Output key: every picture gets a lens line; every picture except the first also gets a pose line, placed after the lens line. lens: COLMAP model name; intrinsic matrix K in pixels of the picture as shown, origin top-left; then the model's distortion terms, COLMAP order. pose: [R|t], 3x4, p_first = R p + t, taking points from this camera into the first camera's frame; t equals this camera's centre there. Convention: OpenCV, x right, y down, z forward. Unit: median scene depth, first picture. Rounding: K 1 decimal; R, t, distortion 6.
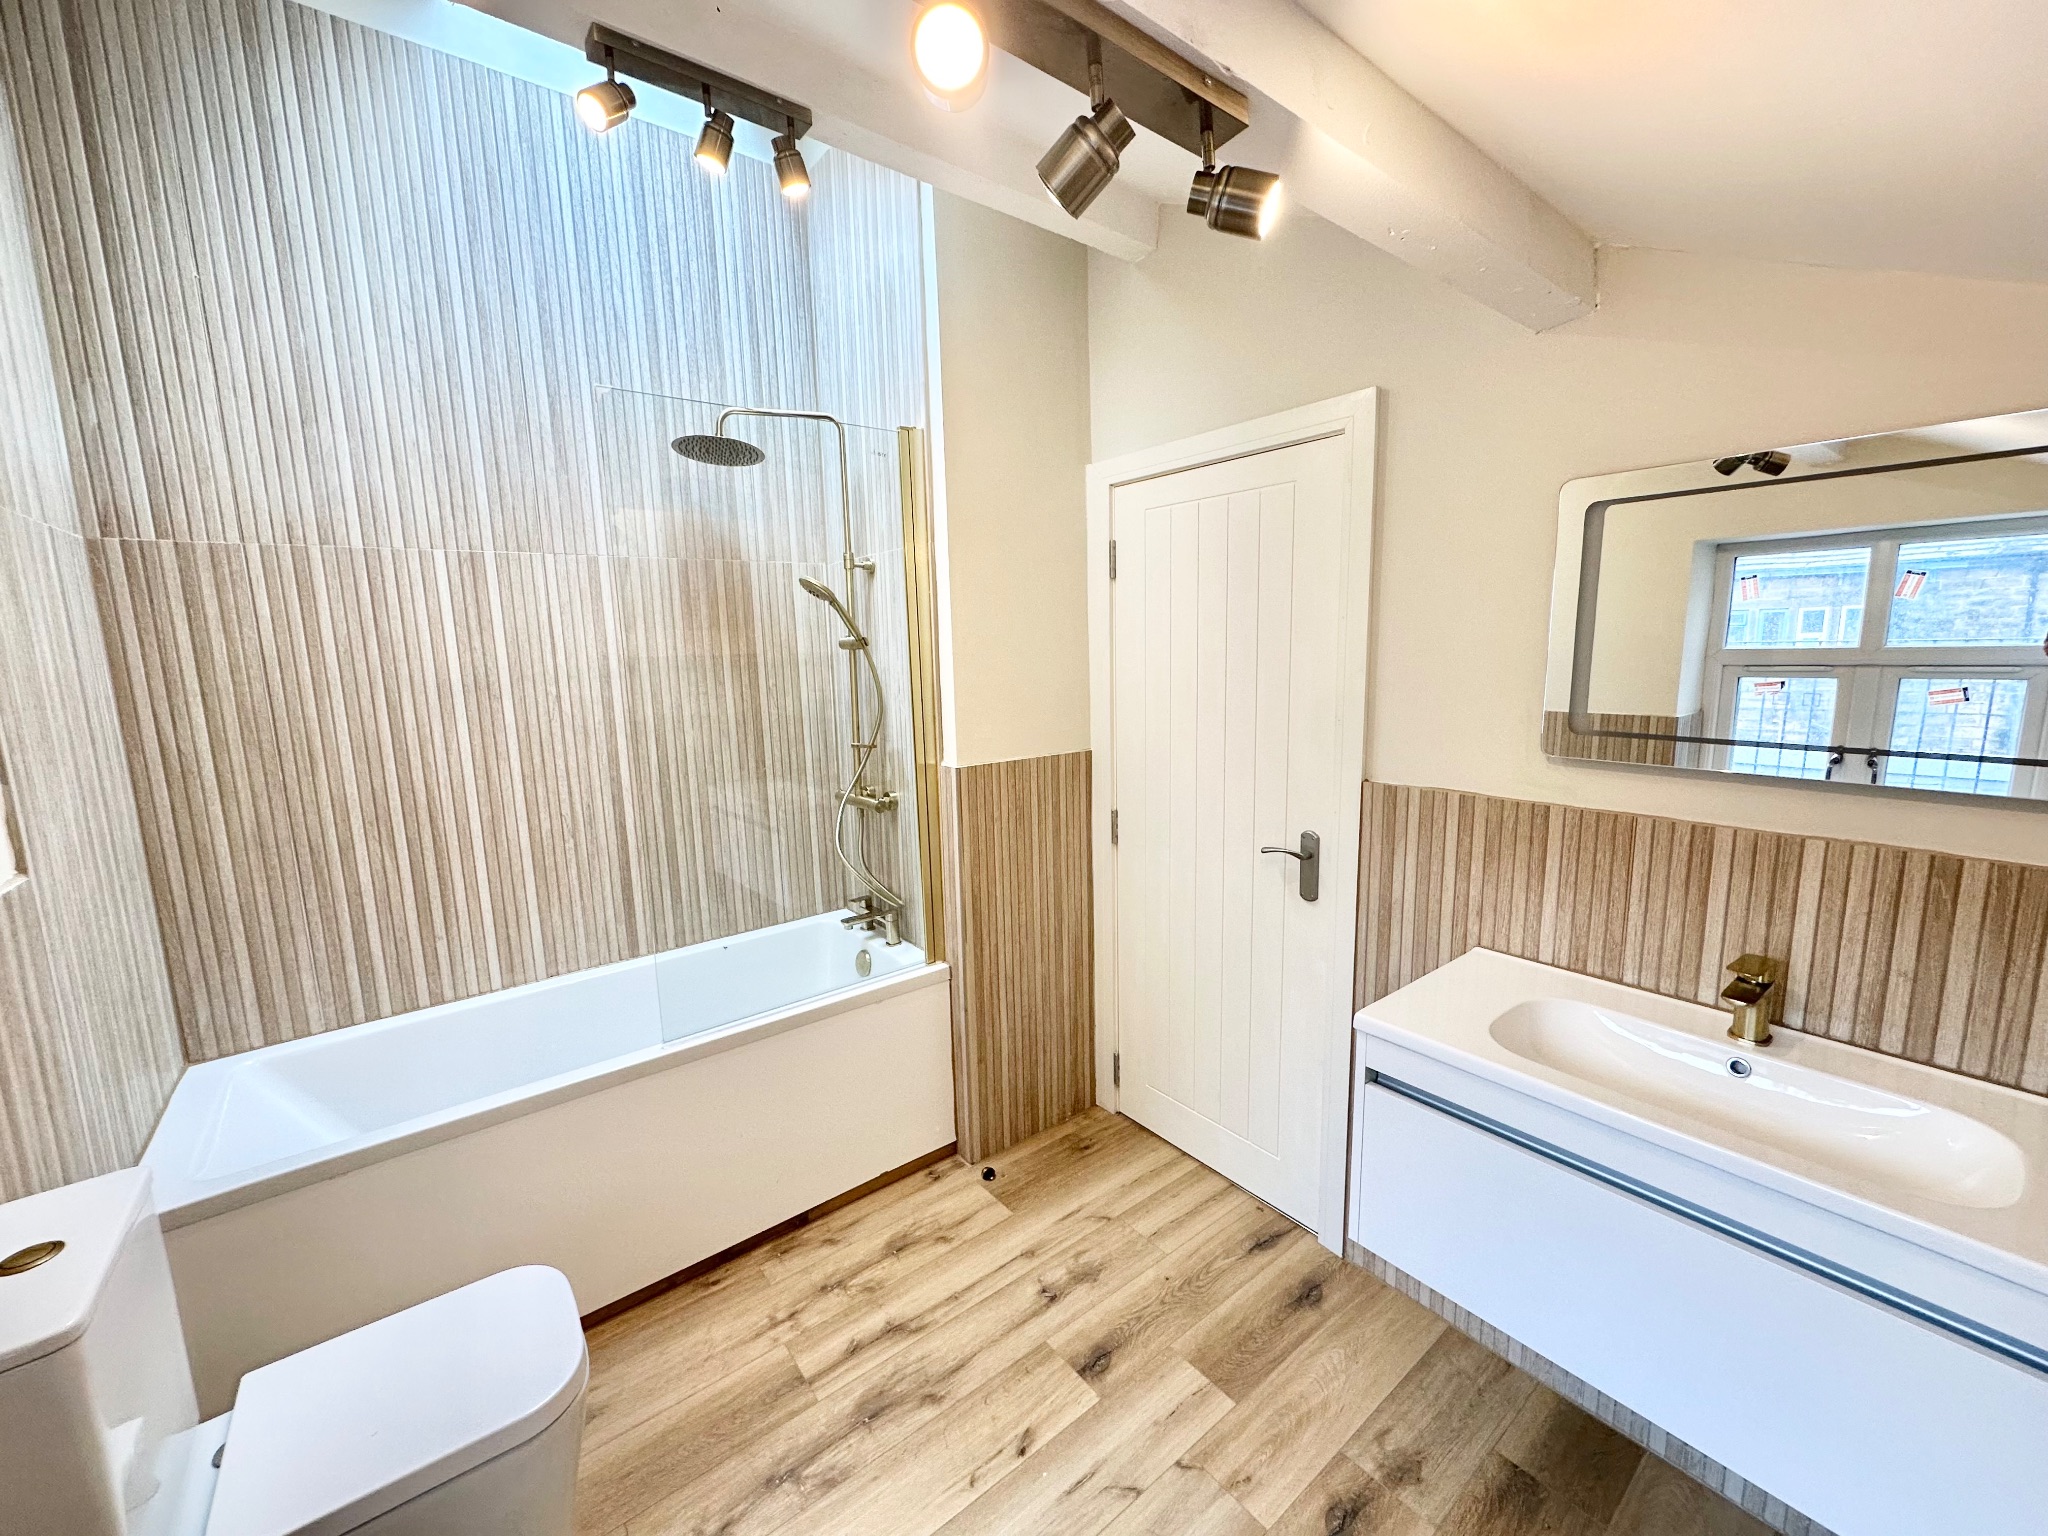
lens RADIAL K [[813.4, 0, 1026.5], [0, 813.4, 765.7], [0, 0, 1]] dist [-0.002822, 0.000503]
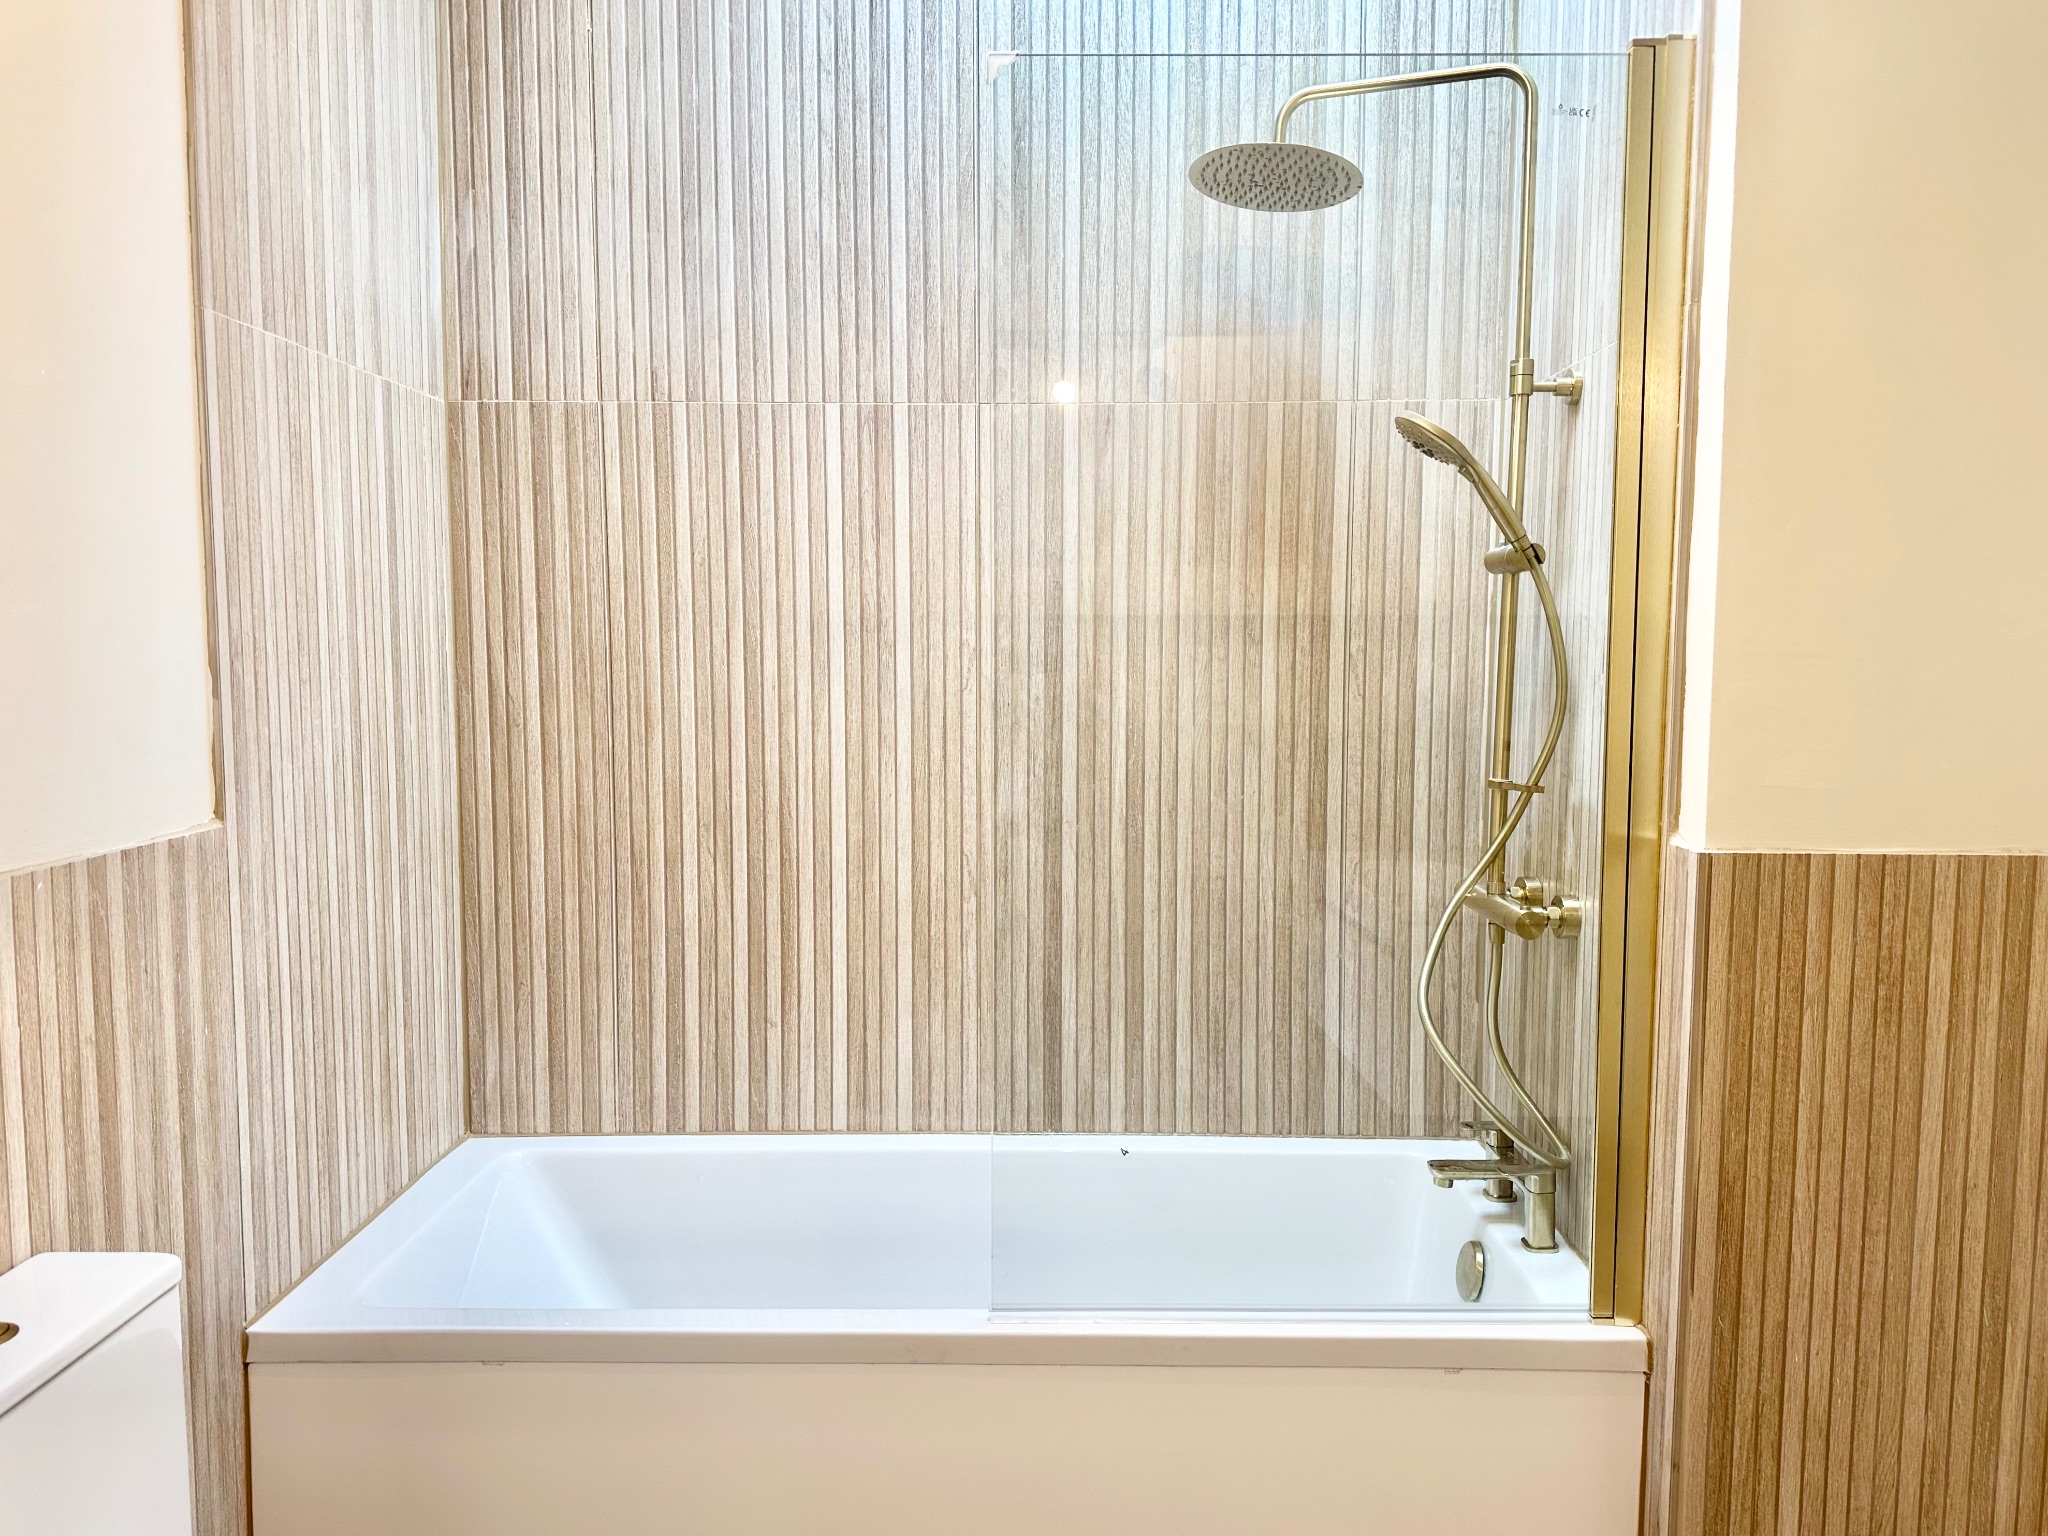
lens RADIAL K [[1459.3, 0, 1024.4], [0, 1459.3, 763.5], [0, 0, 1]] dist [0.157171, -0.240765]
pose [[0.780727, 0.080327, -0.619688, 0.111343], [-0.116978, 0.992959, -0.018664, 0.012316], [0.613826, 0.087062, 0.784626, 0.218251]]
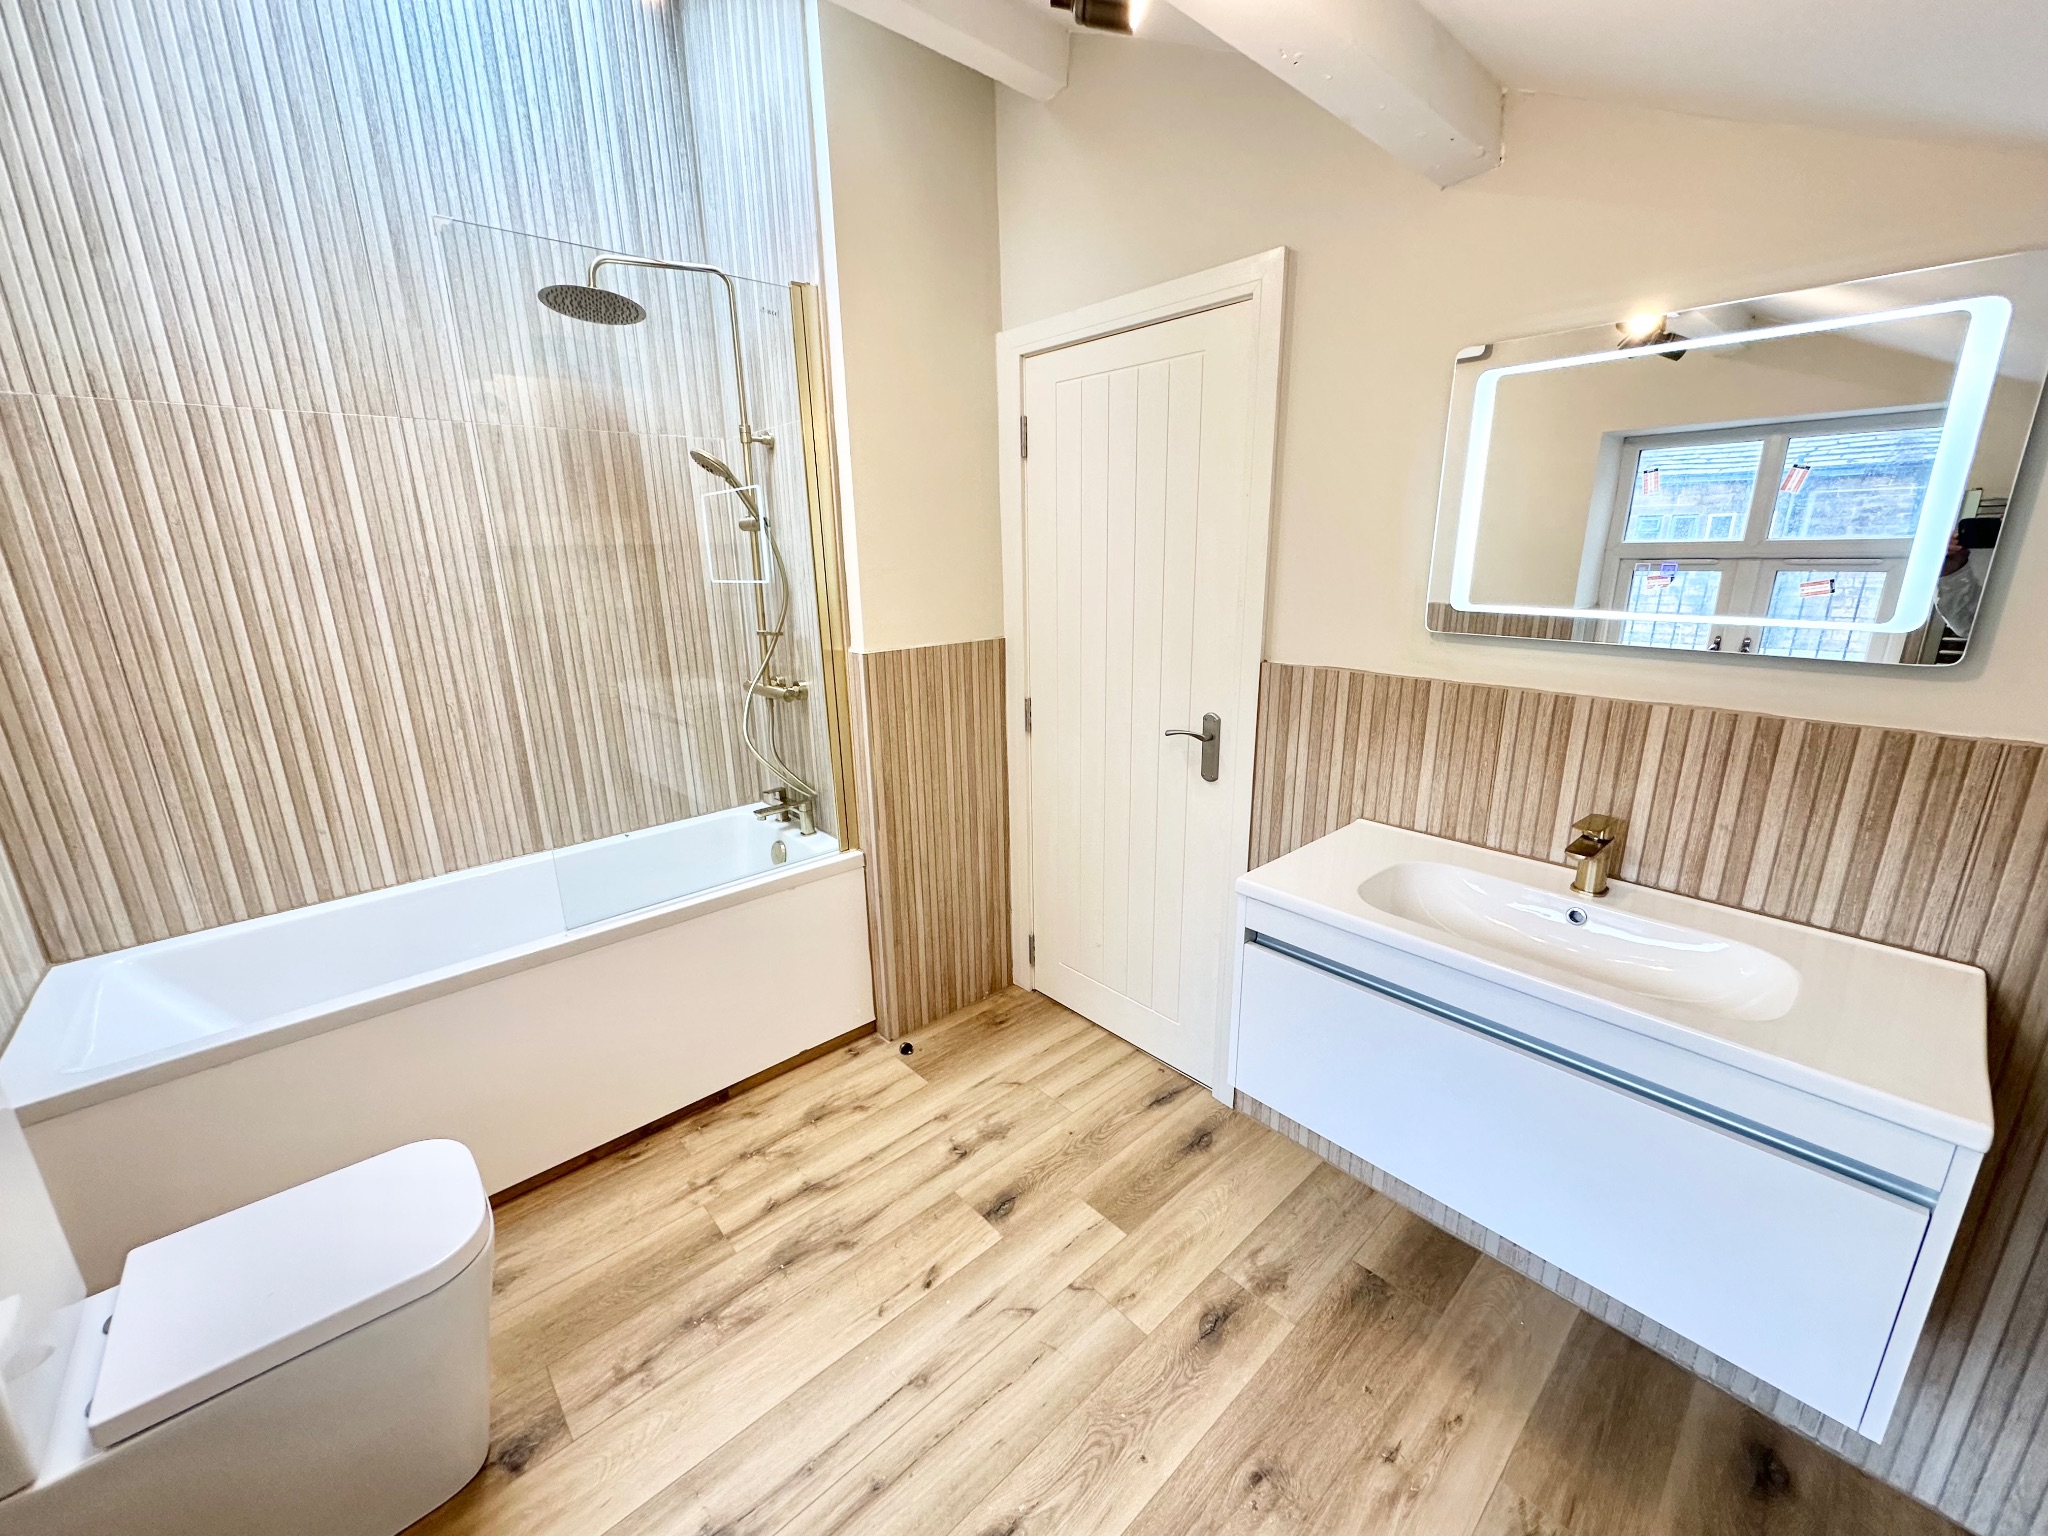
lens RADIAL K [[813.4, 0, 1026.5], [0, 813.4, 765.7], [0, 0, 1]] dist [-0.002822, 0.000503]
pose [[0.997432, -0.010767, 0.070806, 0.040307], [0.002633, 0.993479, 0.113987, 0.026653], [-0.071572, -0.113508, 0.990956, -0.000535]]
